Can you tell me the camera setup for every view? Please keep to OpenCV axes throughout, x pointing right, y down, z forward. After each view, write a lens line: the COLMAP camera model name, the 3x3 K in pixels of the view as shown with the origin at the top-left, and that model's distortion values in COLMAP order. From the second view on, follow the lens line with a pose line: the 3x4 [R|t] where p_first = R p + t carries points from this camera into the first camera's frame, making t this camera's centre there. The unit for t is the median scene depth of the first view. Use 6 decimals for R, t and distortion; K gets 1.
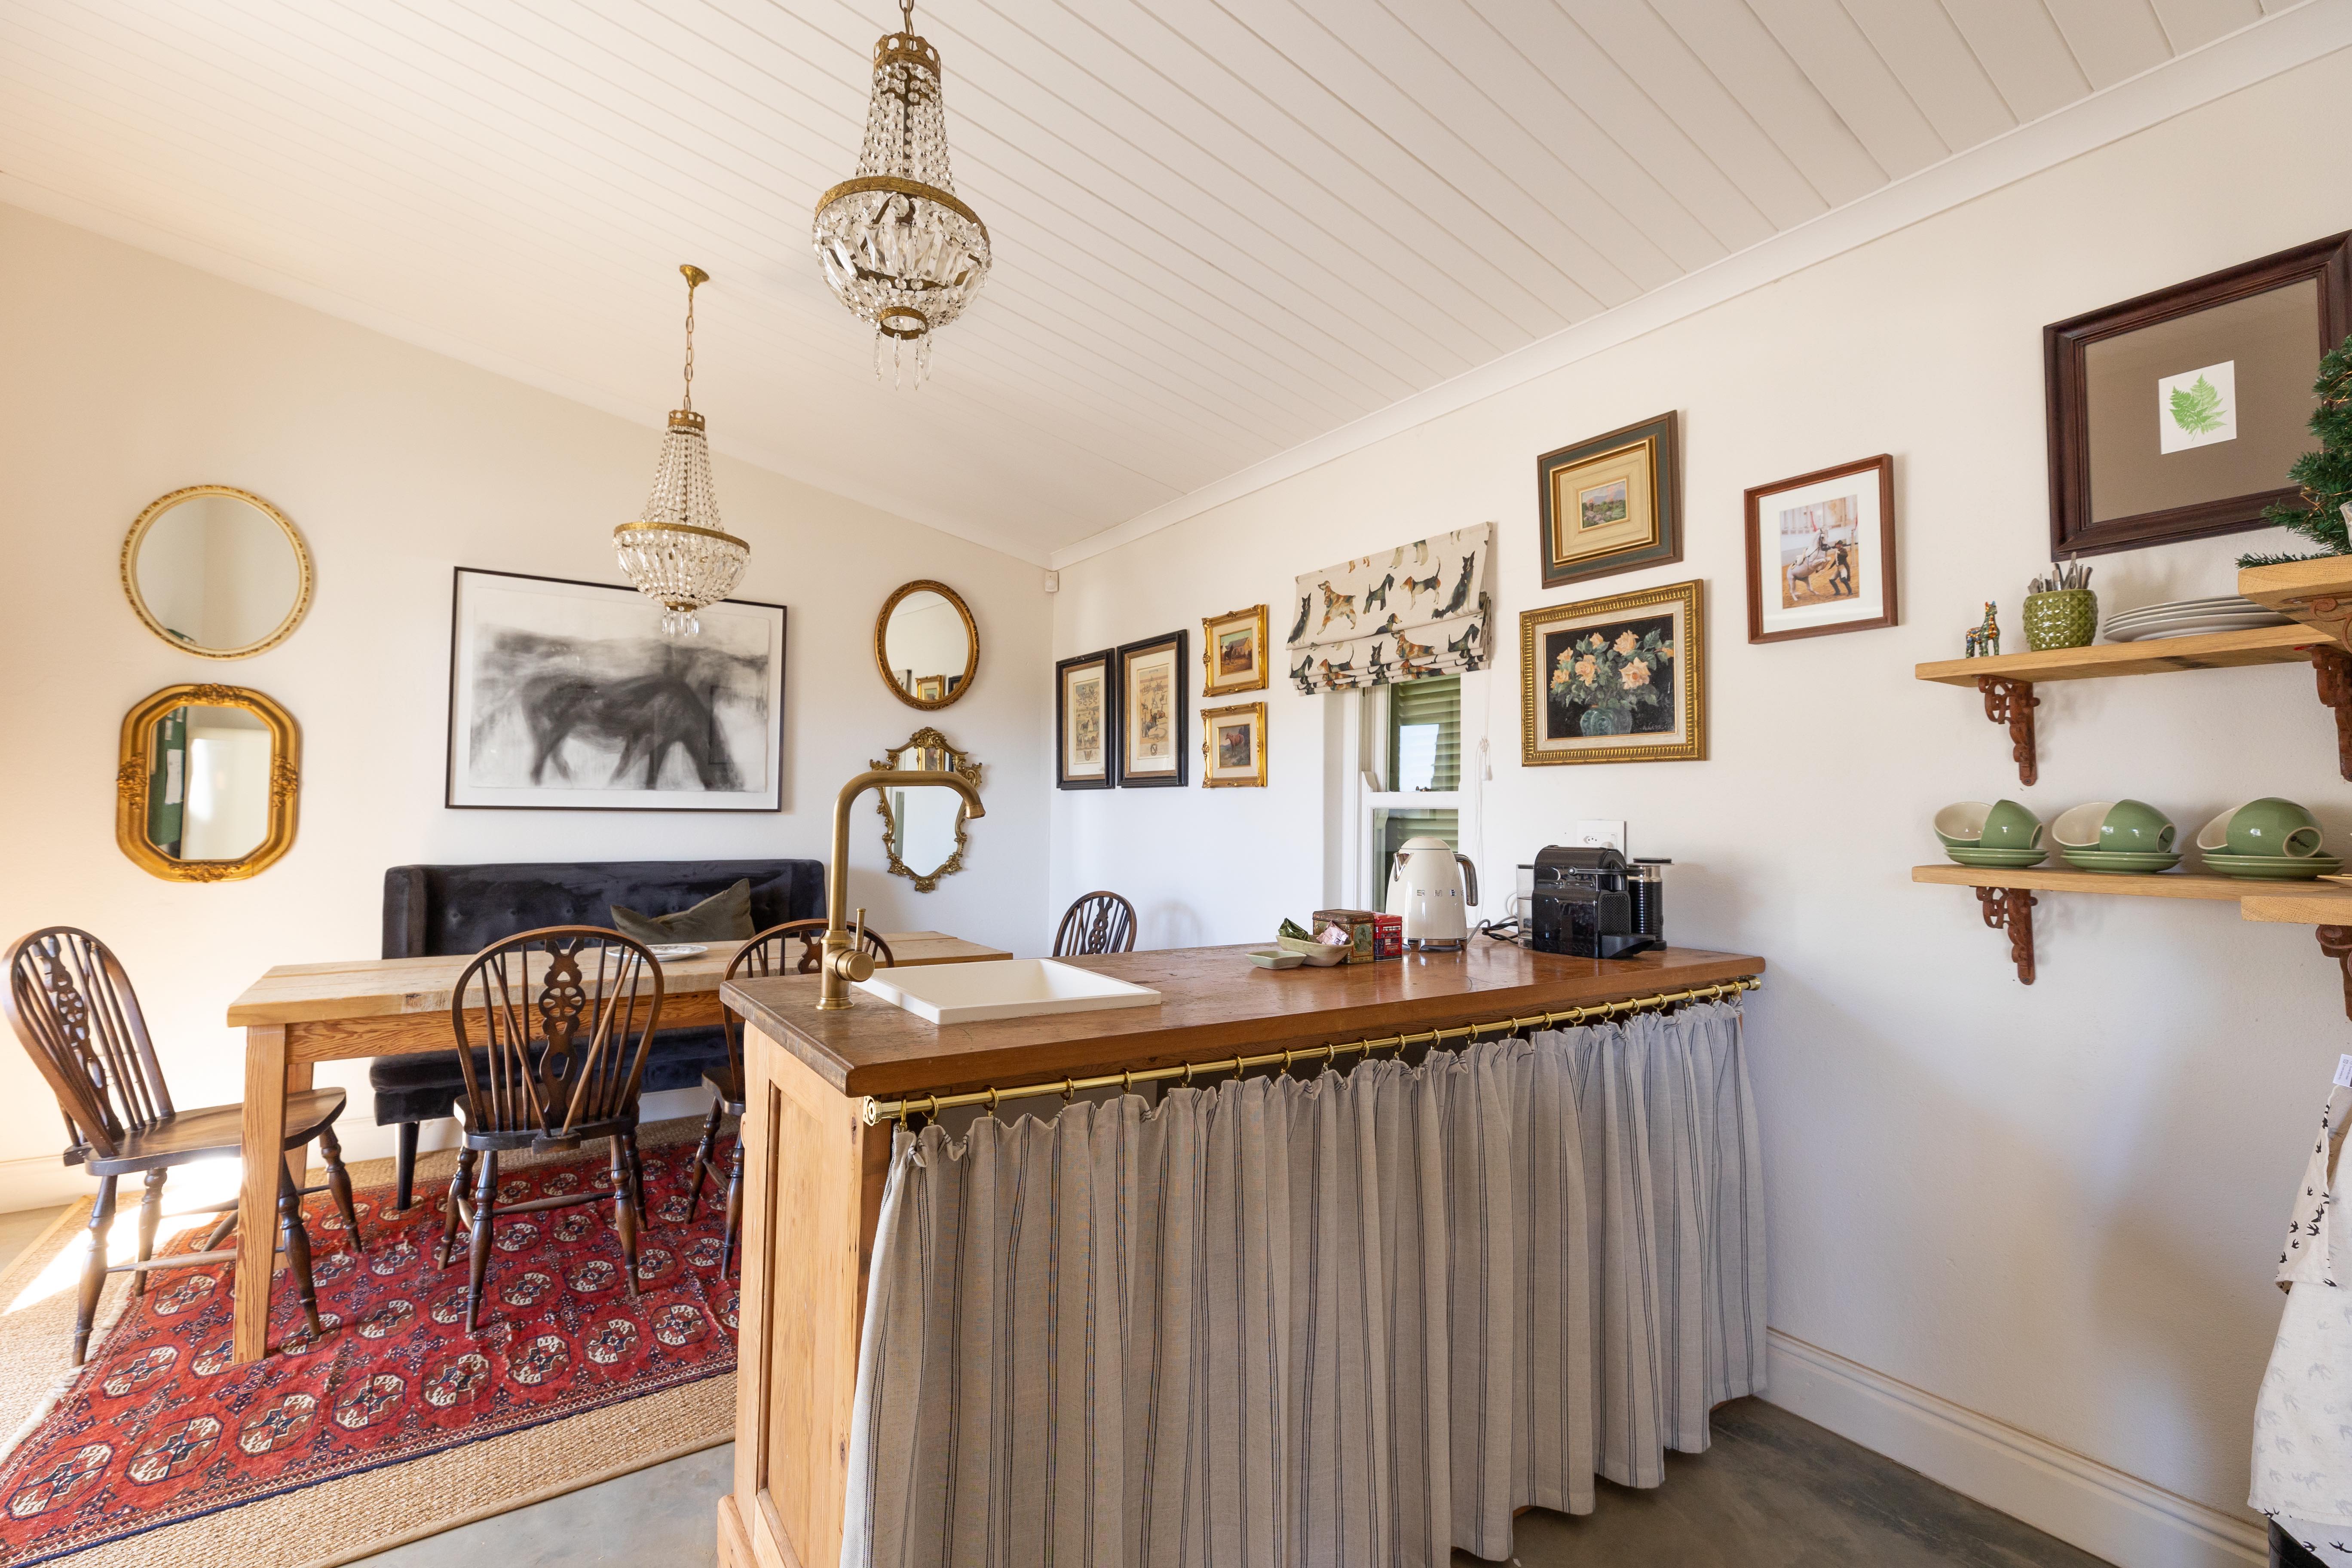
lens RADIAL K [[1031.8, 0, 1176.0], [0, 1031.8, 784.0], [0, 0, 1]] dist [0.000865, 0.000419]
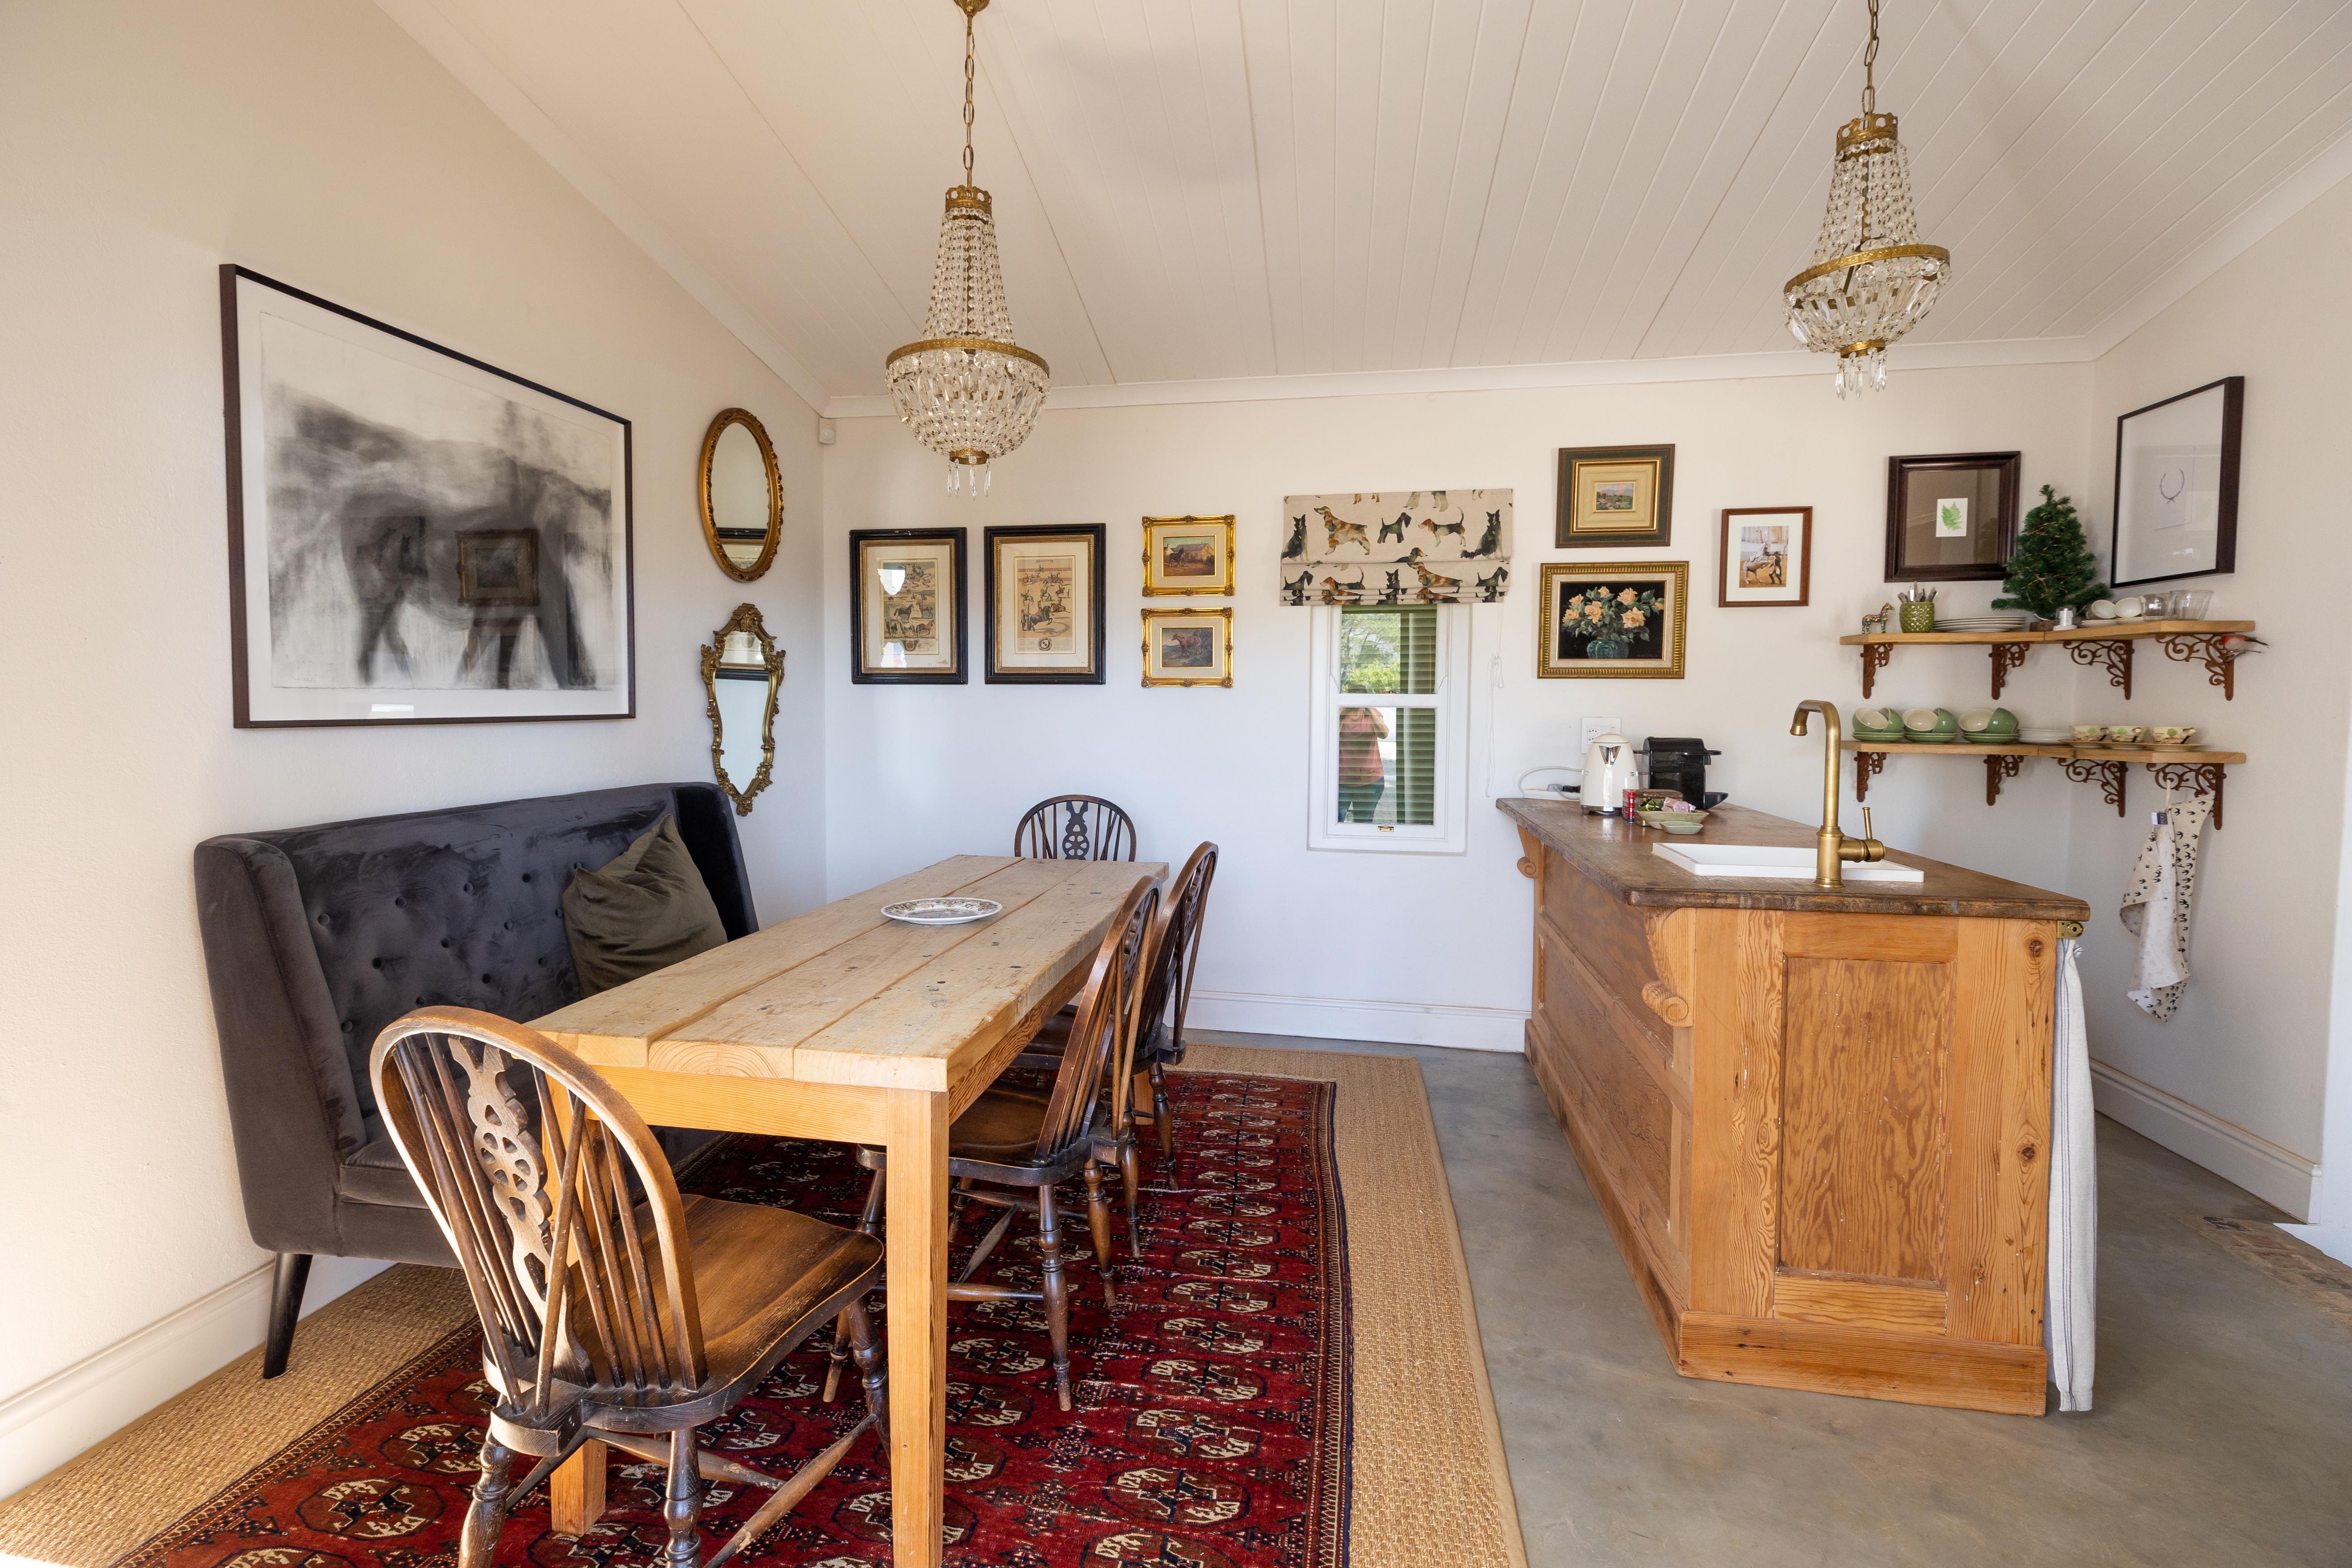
lens RADIAL K [[1061.8, 0, 1163.0], [0, 1061.8, 748.5], [0, 0, 1]] dist [0.002335, 0.000046]
pose [[0.706403, -0.040064, 0.706675, -0.792994], [-0.018213, 0.997037, 0.074732, -0.016091], [-0.707575, -0.065661, 0.703581, 0.283944]]
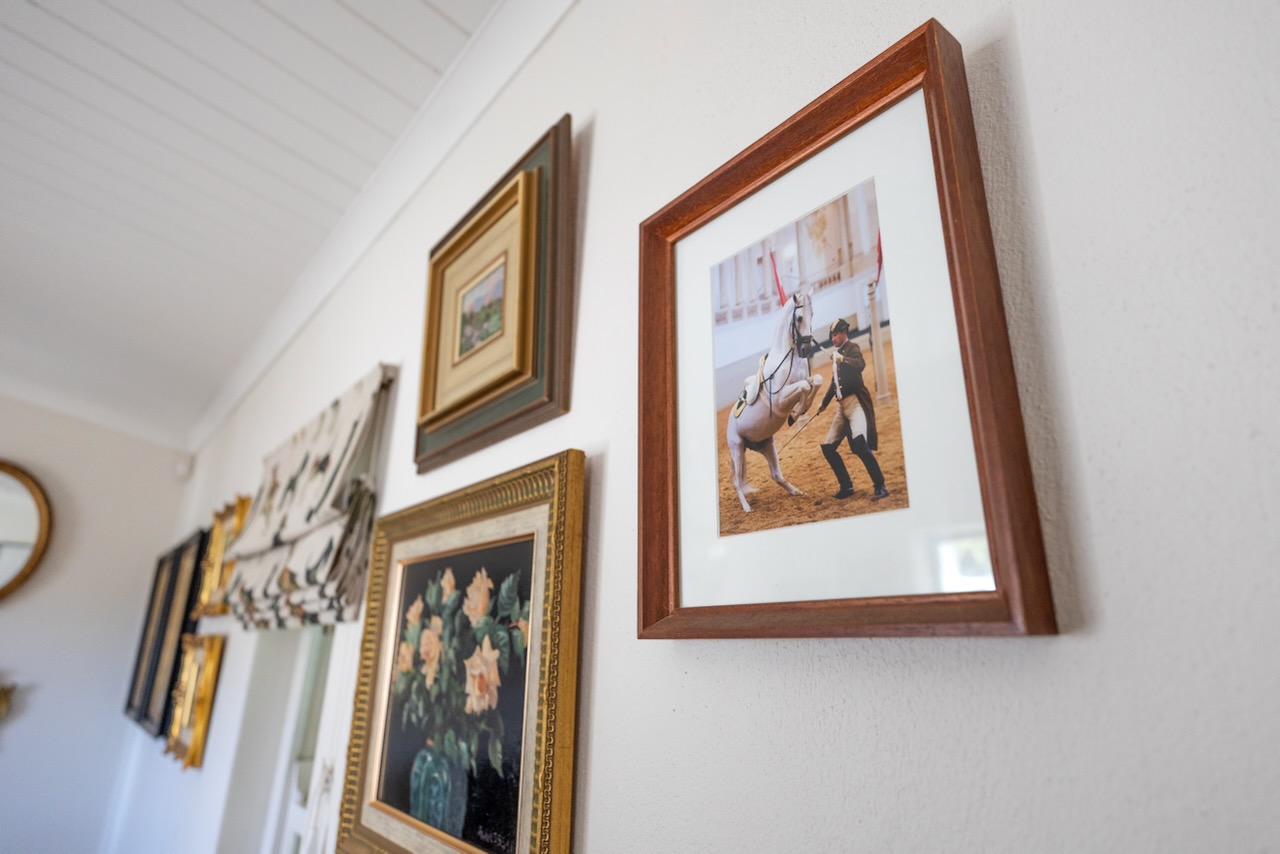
lens RADIAL K [[734.5, 0, 640.5], [0, 734.5, 410.0], [0, 0, 1]] dist [0.027008, -0.000031]
pose [[0.996941, 0.045101, 0.063829, 0.347054], [-0.024219, 0.954767, -0.296366, -0.087768], [-0.074308, 0.293914, 0.952939, 0.488716]]
